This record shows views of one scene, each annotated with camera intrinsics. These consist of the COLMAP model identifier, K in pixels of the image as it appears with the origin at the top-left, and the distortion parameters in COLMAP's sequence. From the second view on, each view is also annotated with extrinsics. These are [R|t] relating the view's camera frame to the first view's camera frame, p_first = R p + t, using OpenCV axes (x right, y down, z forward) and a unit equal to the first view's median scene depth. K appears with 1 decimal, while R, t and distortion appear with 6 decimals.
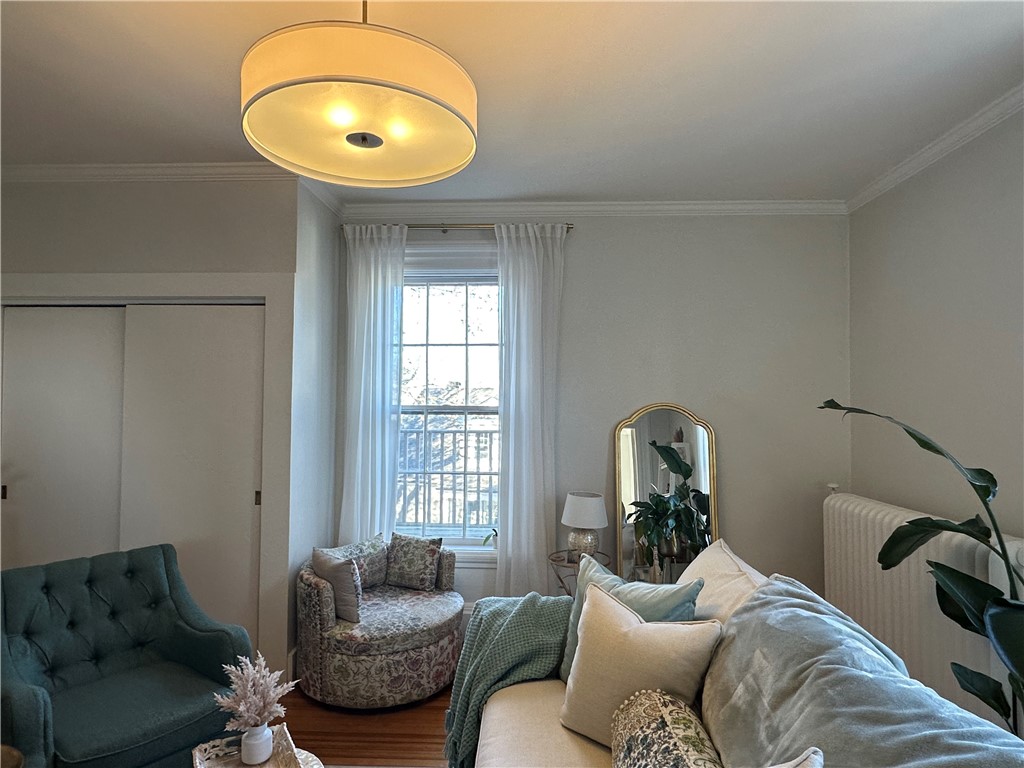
lens RADIAL K [[602.6, 0, 510.5], [0, 602.6, 386.8], [0, 0, 1]] dist [0.001210, -0.001476]
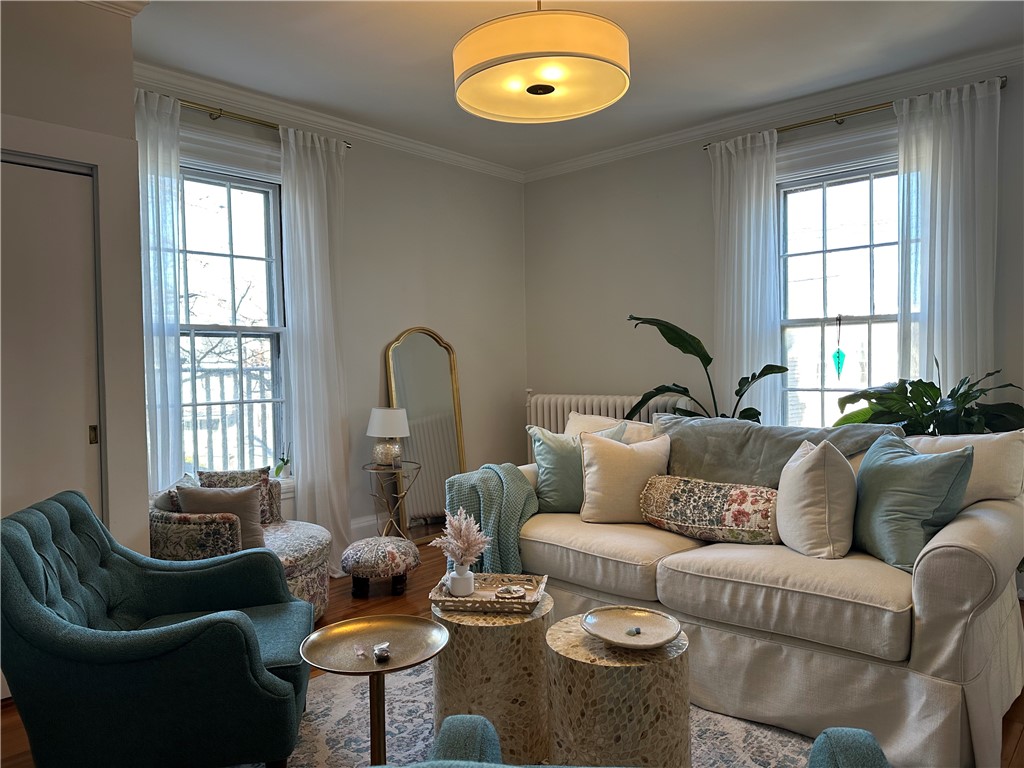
lens RADIAL K [[711.3, 0, 512.0], [0, 711.3, 384.0], [0, 0, 1]] dist [0.106730, -0.142442]
pose [[0.642306, -0.042376, 0.765276, -0.711652], [-0.000289, 0.998457, 0.055531, 0.064578], [-0.766448, -0.035889, 0.641303, 0.018329]]
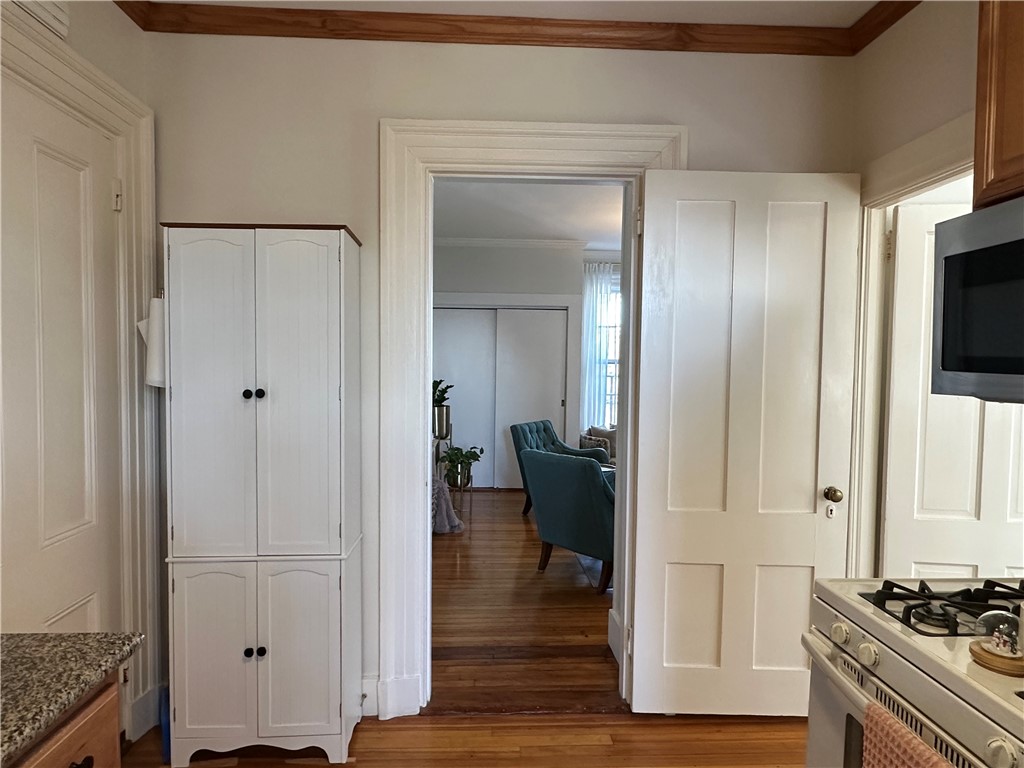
lens RADIAL K [[618.1, 0, 509.3], [0, 618.1, 386.2], [0, 0, 1]] dist [-0.006654, 0.014863]
pose [[0.996629, 0.001860, 0.082020, -0.717449], [-0.007998, 0.997184, 0.074569, -0.029626], [-0.081650, -0.074974, 0.993837, -1.017500]]
